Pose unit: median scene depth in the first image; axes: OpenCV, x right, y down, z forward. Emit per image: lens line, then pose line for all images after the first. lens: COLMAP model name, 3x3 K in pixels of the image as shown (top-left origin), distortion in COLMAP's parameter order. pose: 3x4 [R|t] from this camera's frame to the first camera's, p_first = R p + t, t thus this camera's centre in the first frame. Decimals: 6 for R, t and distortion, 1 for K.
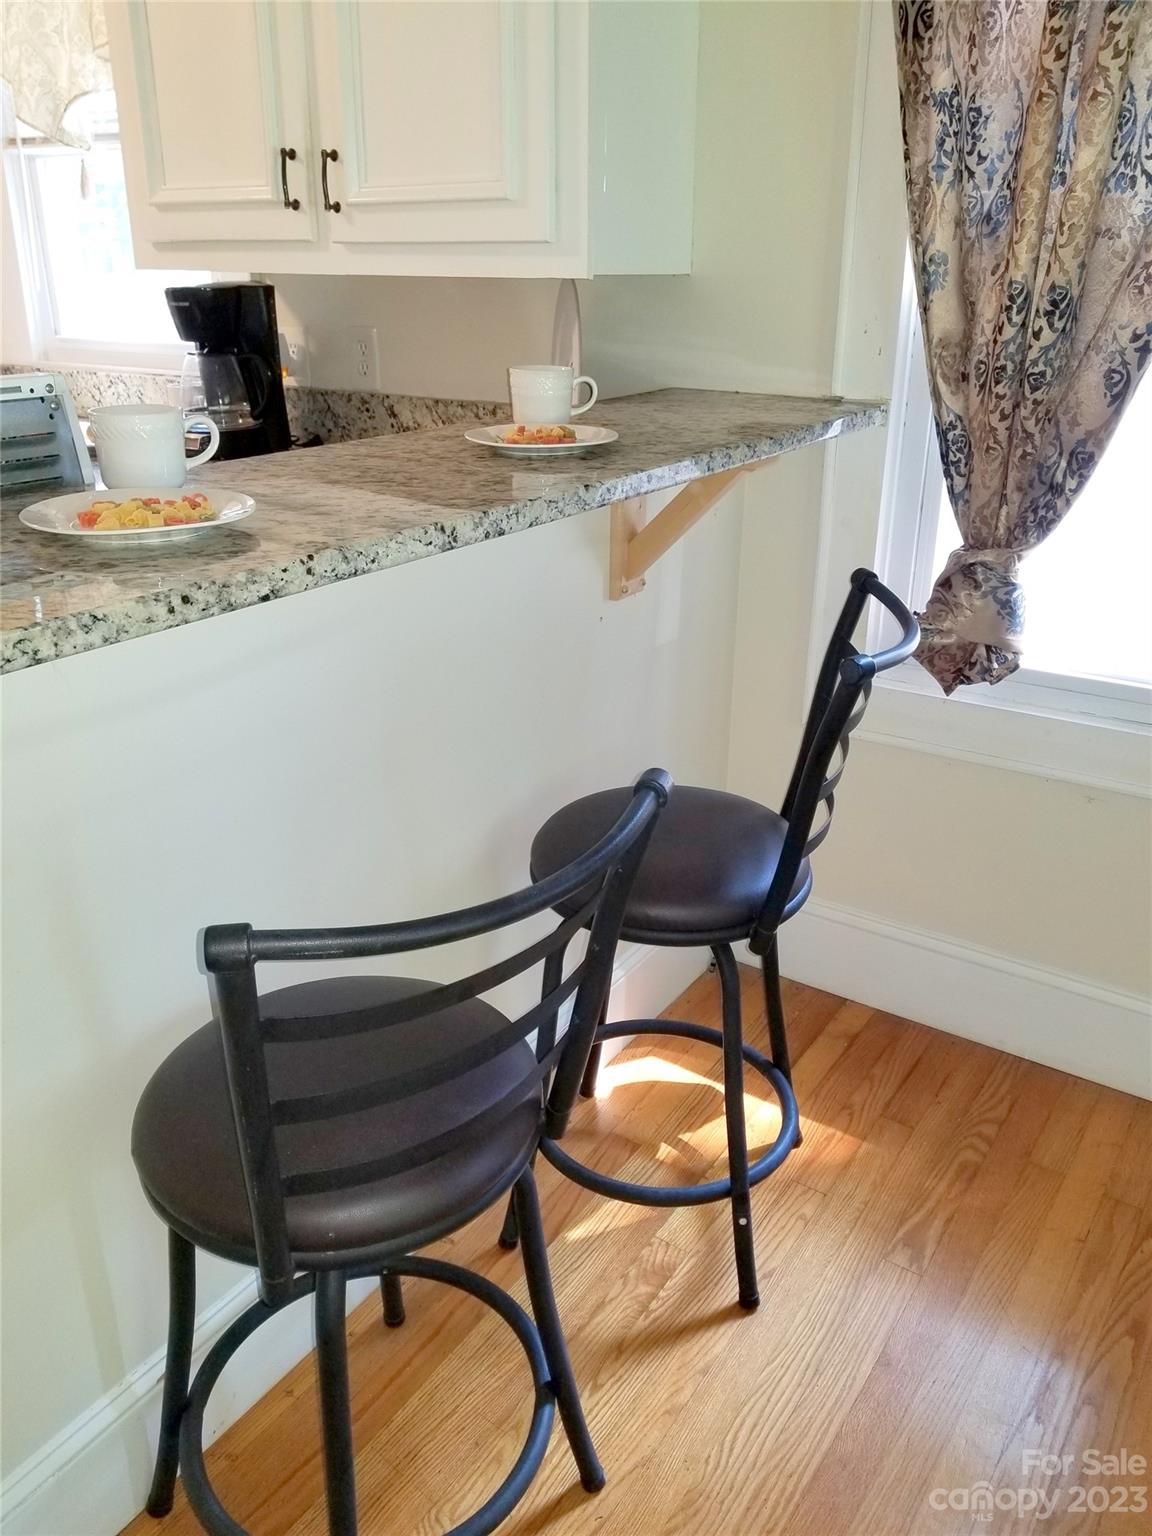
lens RADIAL K [[1194.1, 0, 576.0], [0, 1194.1, 768.0], [0, 0, 1]] dist [-0.001385, -0.003651]
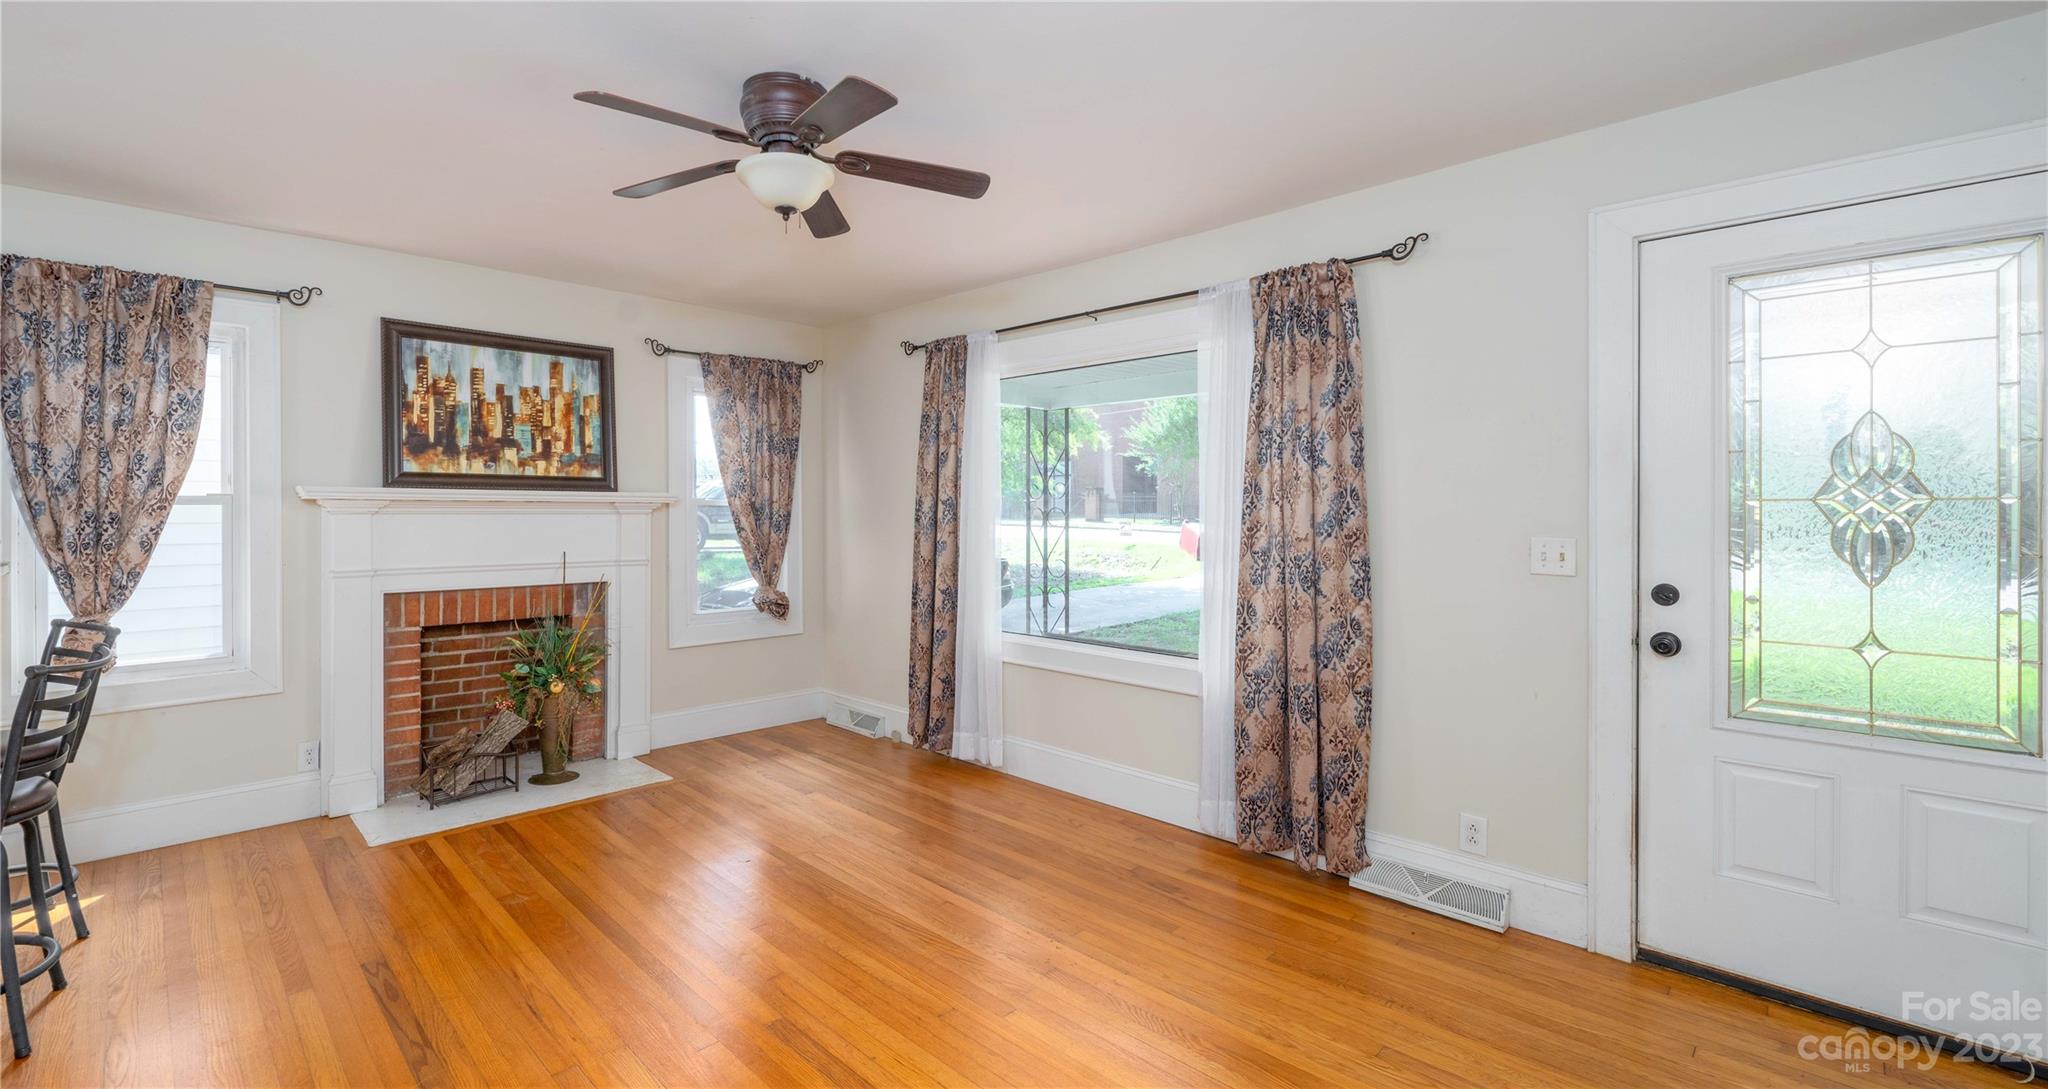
lens RADIAL K [[902.1, 0, 1019.4], [0, 902.1, 514.2], [0, 0, 1]] dist [-0.001775, -0.000374]
pose [[0.208432, -0.011281, 0.977972, -1.065416], [0.374917, 0.924469, -0.069241, 0.465711], [-0.903324, 0.381090, 0.196918, -1.145508]]
